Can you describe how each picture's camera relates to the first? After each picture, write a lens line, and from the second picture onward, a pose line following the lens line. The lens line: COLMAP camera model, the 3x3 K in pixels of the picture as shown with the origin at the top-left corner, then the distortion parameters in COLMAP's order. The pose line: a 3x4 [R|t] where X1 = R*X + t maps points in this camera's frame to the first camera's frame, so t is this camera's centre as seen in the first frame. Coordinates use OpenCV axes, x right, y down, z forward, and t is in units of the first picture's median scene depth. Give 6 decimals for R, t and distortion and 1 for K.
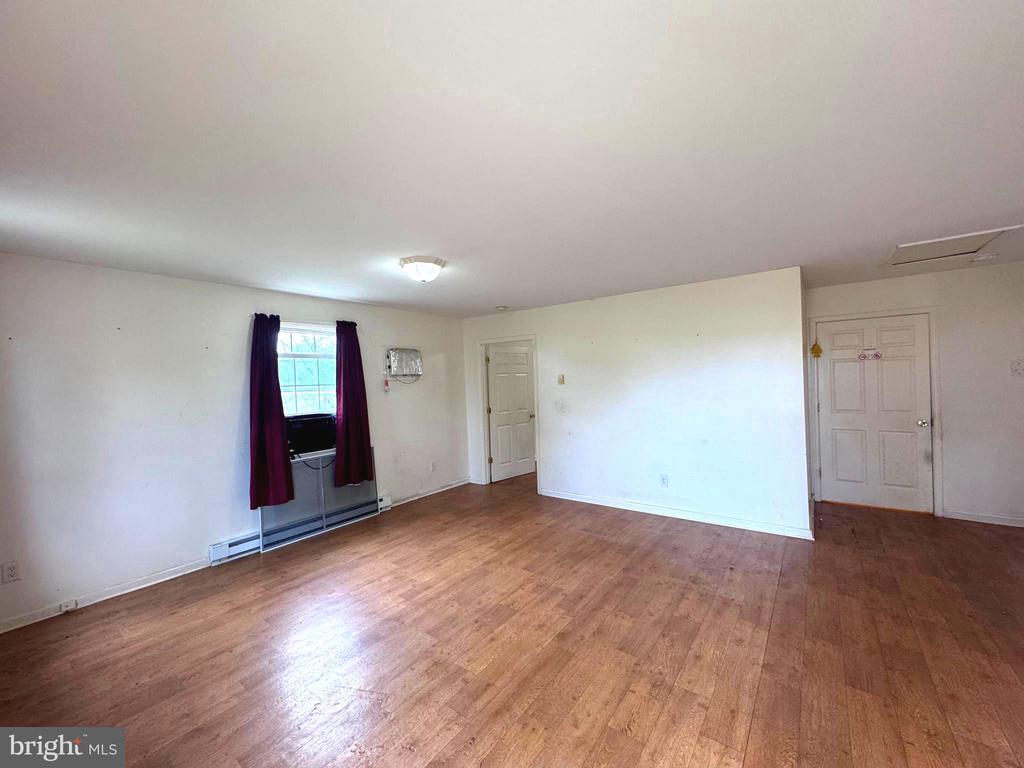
lens RADIAL K [[407.9, 0, 511.3], [0, 407.9, 381.8], [0, 0, 1]] dist [-0.002400, -0.000052]
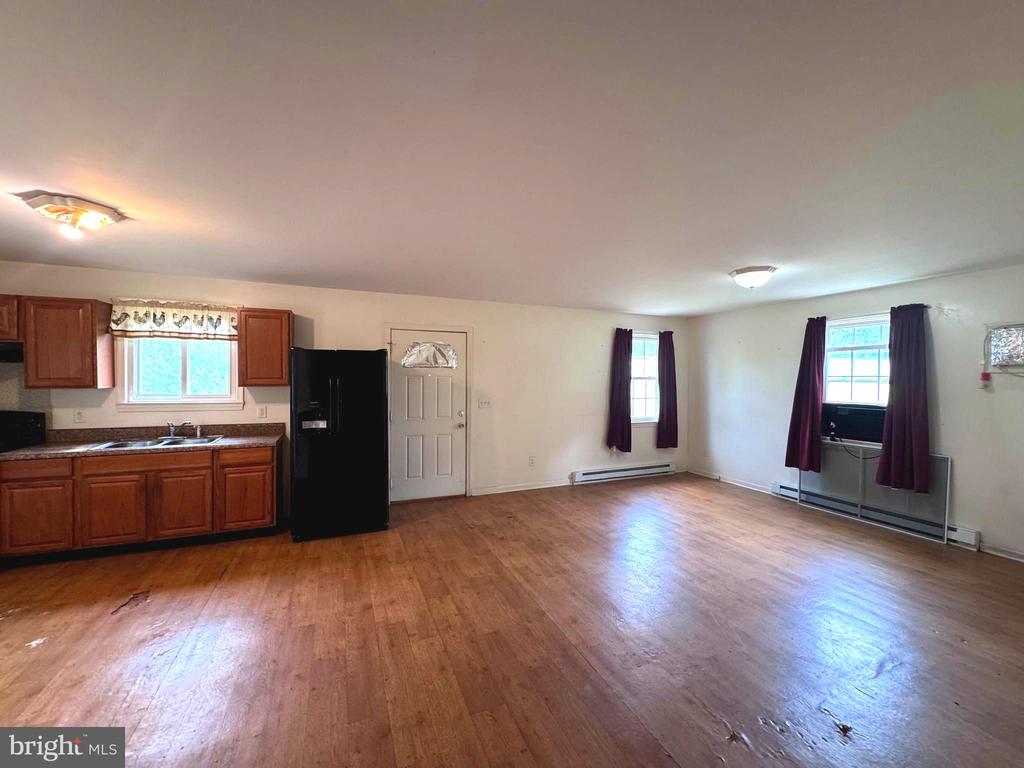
lens RADIAL K [[407.9, 0, 511.3], [0, 407.9, 381.8], [0, 0, 1]] dist [-0.002400, -0.000052]
pose [[-0.496217, 0.040837, -0.867238, 0.944278], [0.007204, 0.999052, 0.042923, -0.031668], [0.868169, 0.015051, -0.496041, 0.835015]]
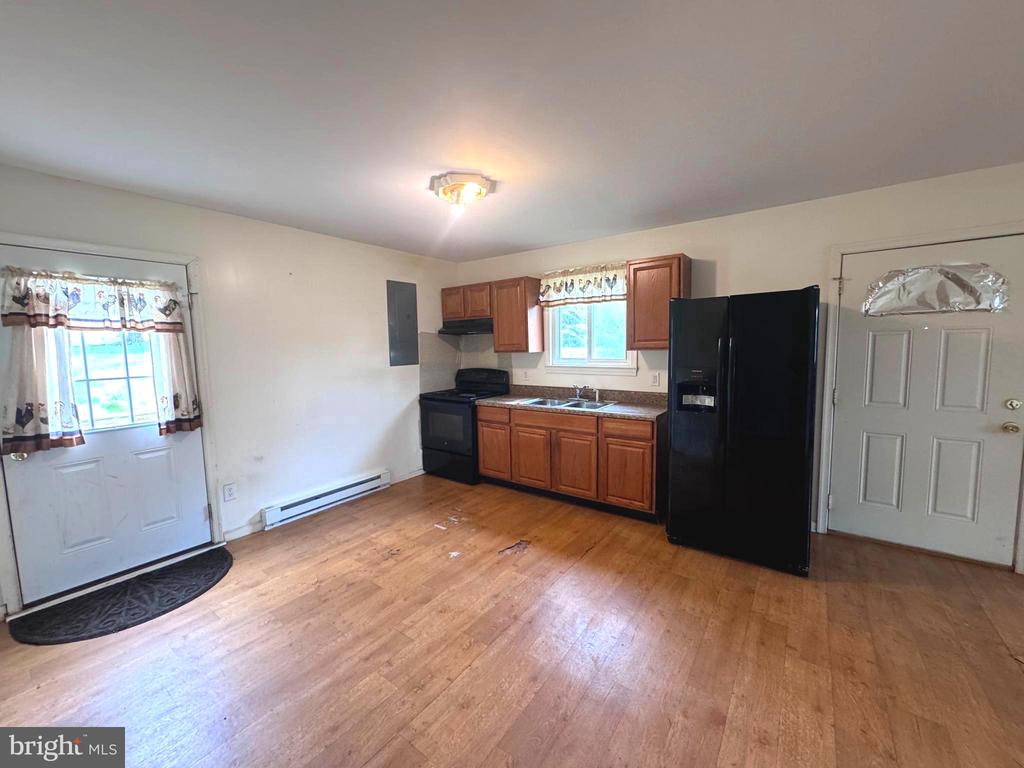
lens RADIAL K [[407.9, 0, 511.3], [0, 407.9, 381.8], [0, 0, 1]] dist [-0.002400, -0.000052]
pose [[-0.998482, 0.053799, -0.011777, 0.674681], [0.052489, 0.994354, 0.092227, -0.008692], [0.016672, 0.091469, -0.995668, 0.660205]]
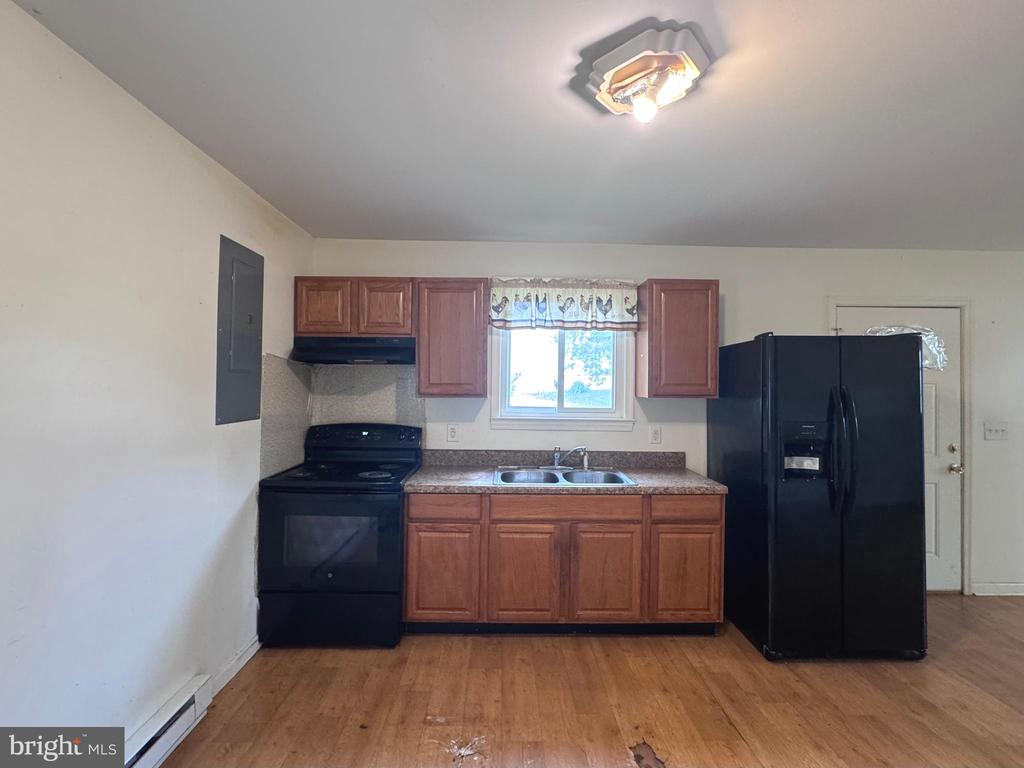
lens RADIAL K [[461.6, 0, 512.5], [0, 461.6, 381.6], [0, 0, 1]] dist [-0.001453, 0.000109]
pose [[-0.784587, 0.020377, -0.619684, 1.056593], [0.014216, 0.999788, 0.014876, -0.021577], [0.619856, 0.002862, -0.784710, 0.197136]]
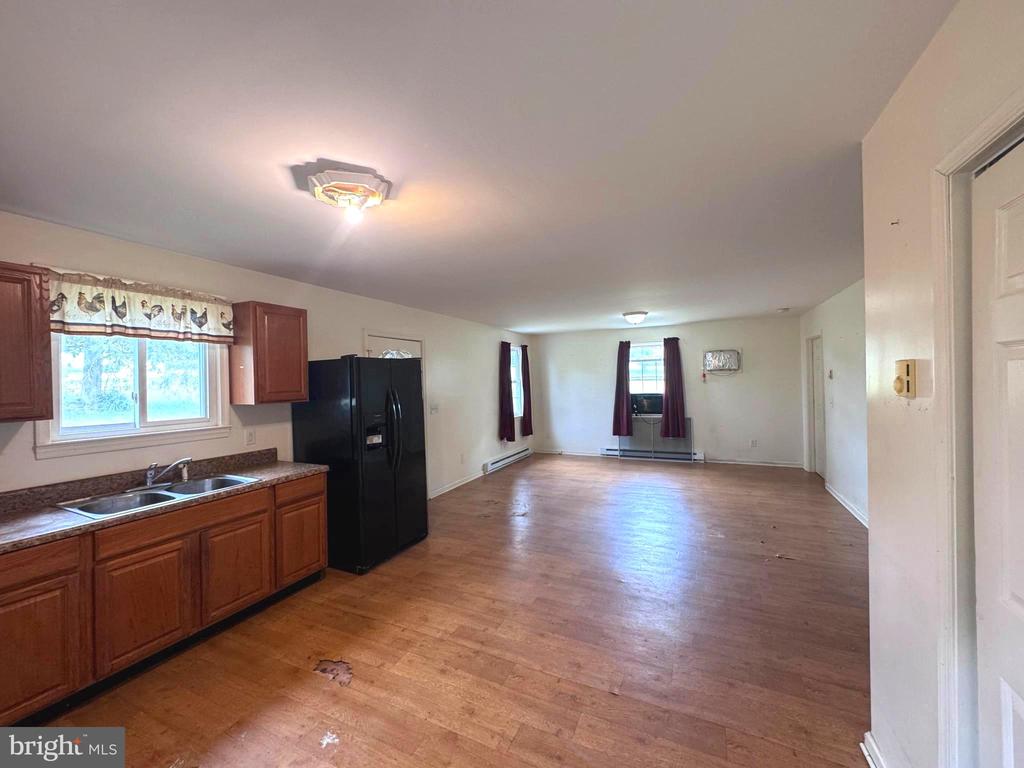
lens RADIAL K [[407.9, 0, 511.3], [0, 407.9, 381.8], [0, 0, 1]] dist [-0.002400, -0.000052]
pose [[0.204675, 0.032515, -0.978290, 1.266779], [0.012418, 0.999281, 0.035811, -0.046064], [0.978751, -0.019478, 0.204125, 0.053869]]
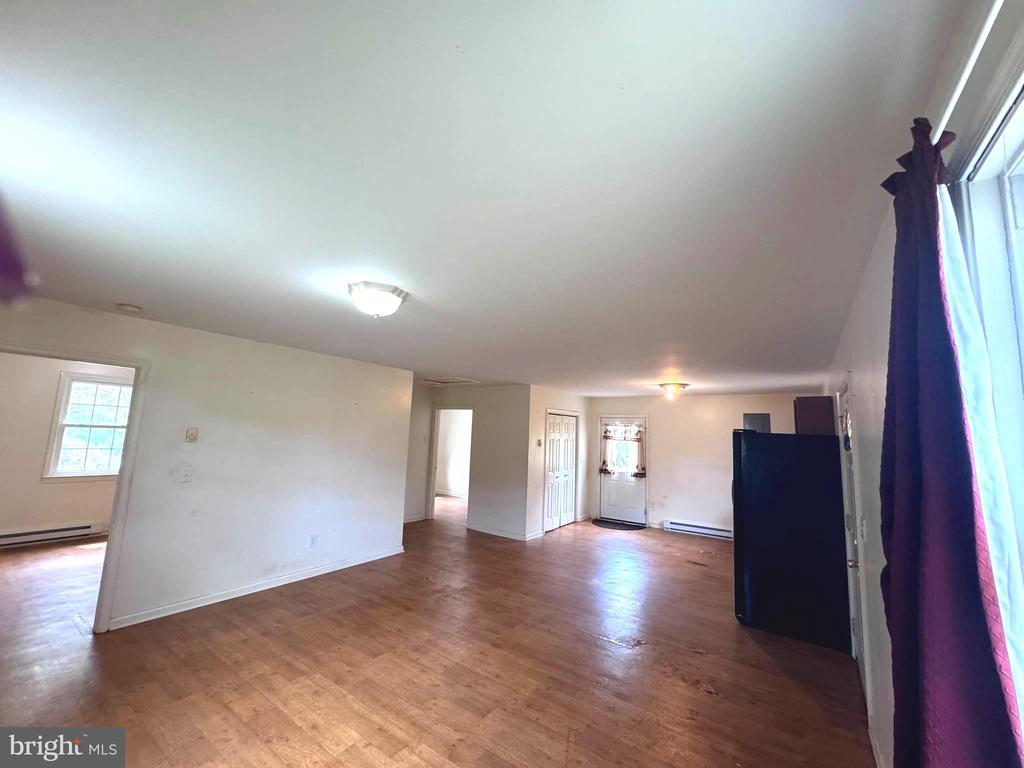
lens RADIAL K [[407.9, 0, 511.3], [0, 407.9, 381.8], [0, 0, 1]] dist [-0.002400, -0.000052]
pose [[-0.037954, 0.158175, 0.986681, -0.827627], [-0.037243, 0.986483, -0.159576, -0.006670], [-0.998585, -0.042803, -0.031550, 0.647229]]
